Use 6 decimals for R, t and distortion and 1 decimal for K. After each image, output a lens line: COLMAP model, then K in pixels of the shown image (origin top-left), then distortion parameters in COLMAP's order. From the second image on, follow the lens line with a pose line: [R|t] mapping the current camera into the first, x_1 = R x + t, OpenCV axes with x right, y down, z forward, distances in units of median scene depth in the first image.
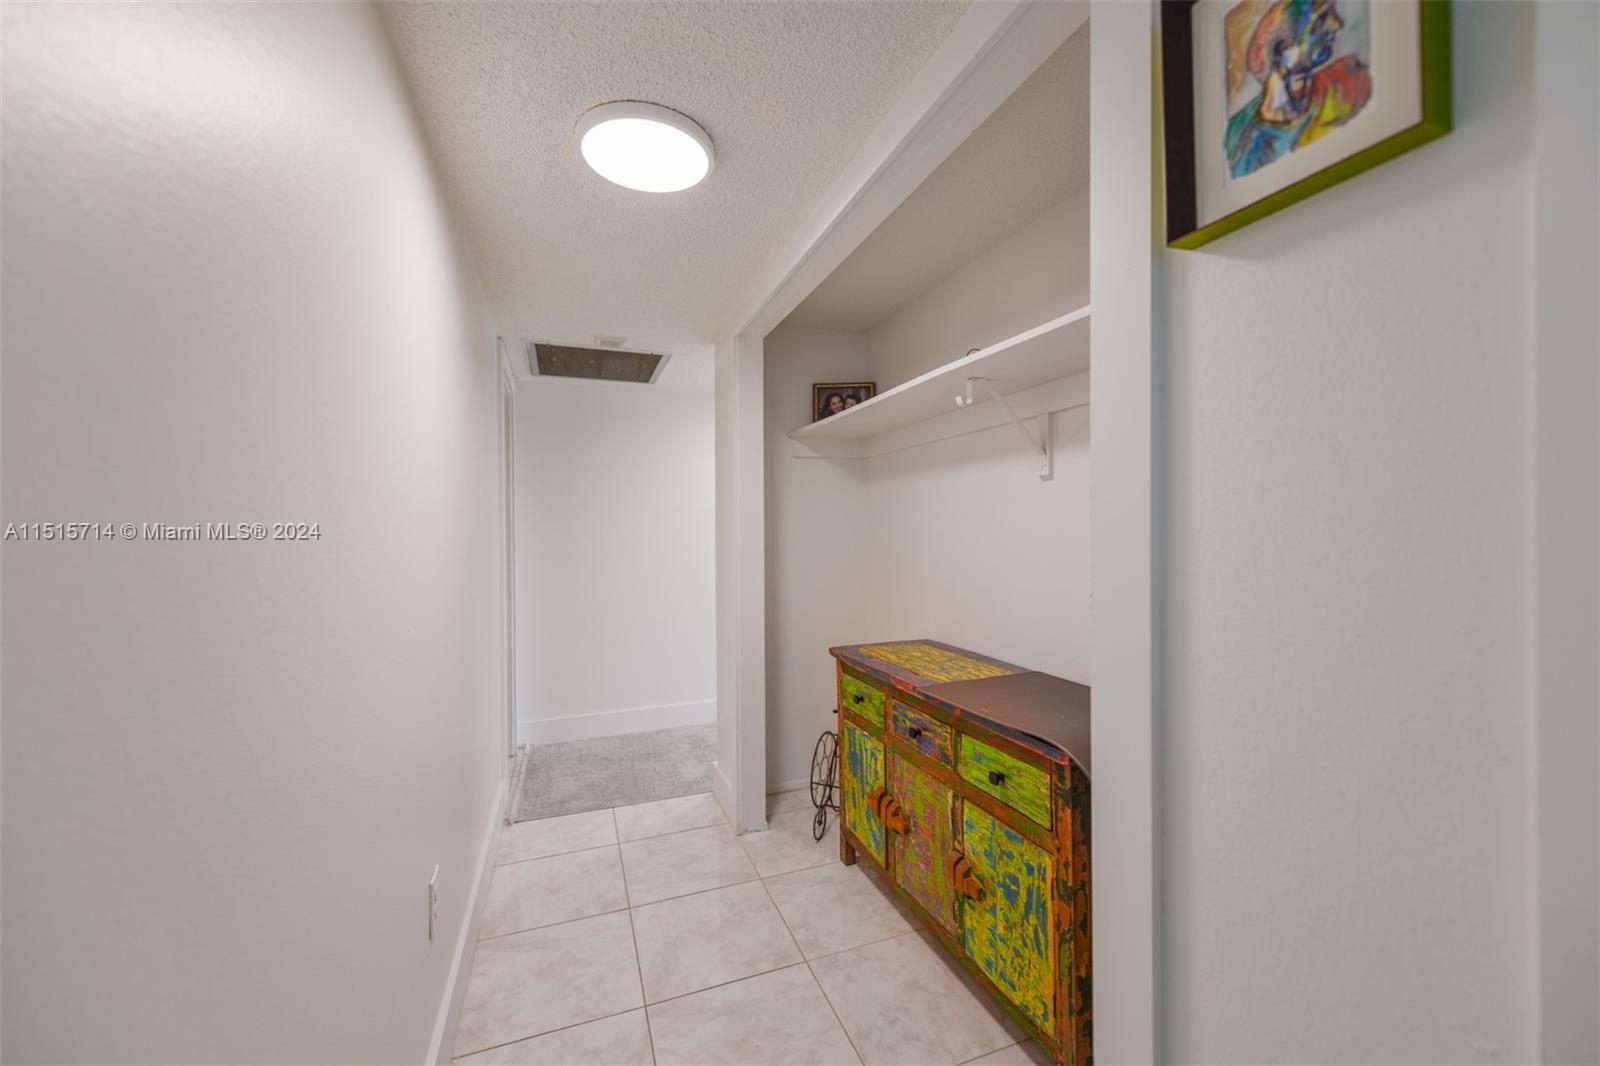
lens RADIAL K [[639.8, 0, 800.3], [0, 639.8, 529.4], [0, 0, 1]] dist [0.000516, -0.003192]
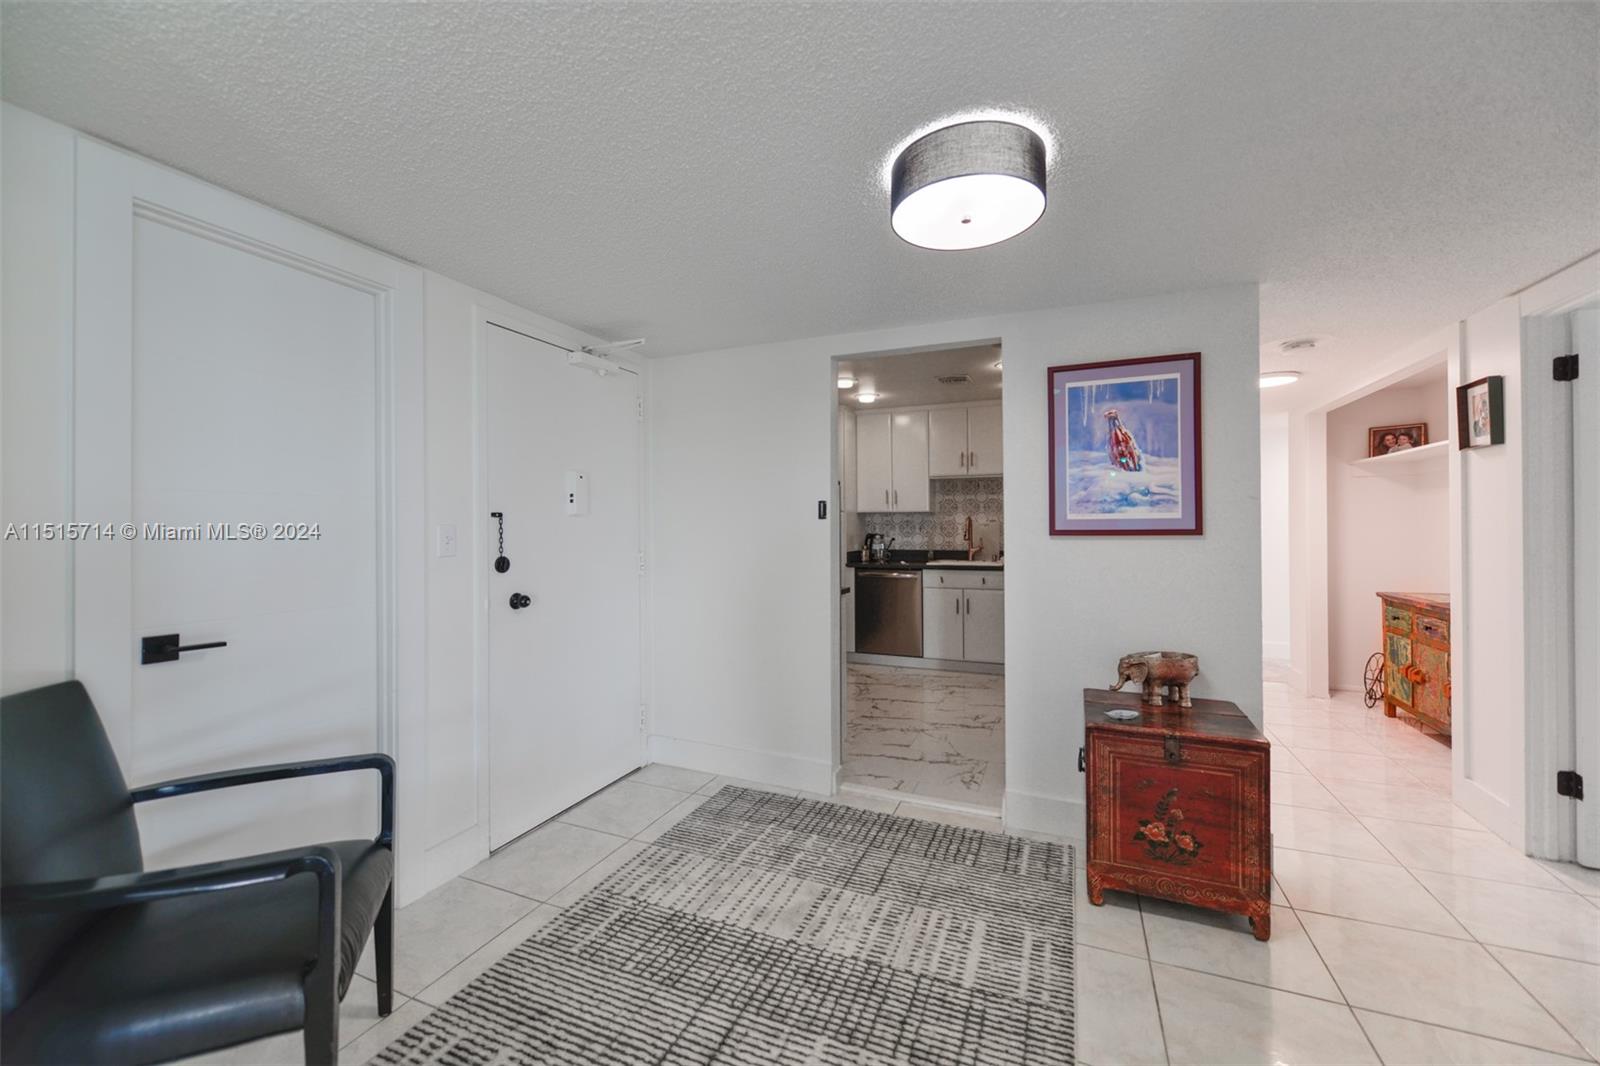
lens RADIAL K [[639.8, 0, 800.3], [0, 639.8, 529.4], [0, 0, 1]] dist [0.000516, -0.003192]
pose [[0.737792, 0.001418, -0.675027, 0.059820], [0.002543, 0.999985, 0.004881, -0.000172], [0.675024, -0.005318, 0.737777, -1.301906]]
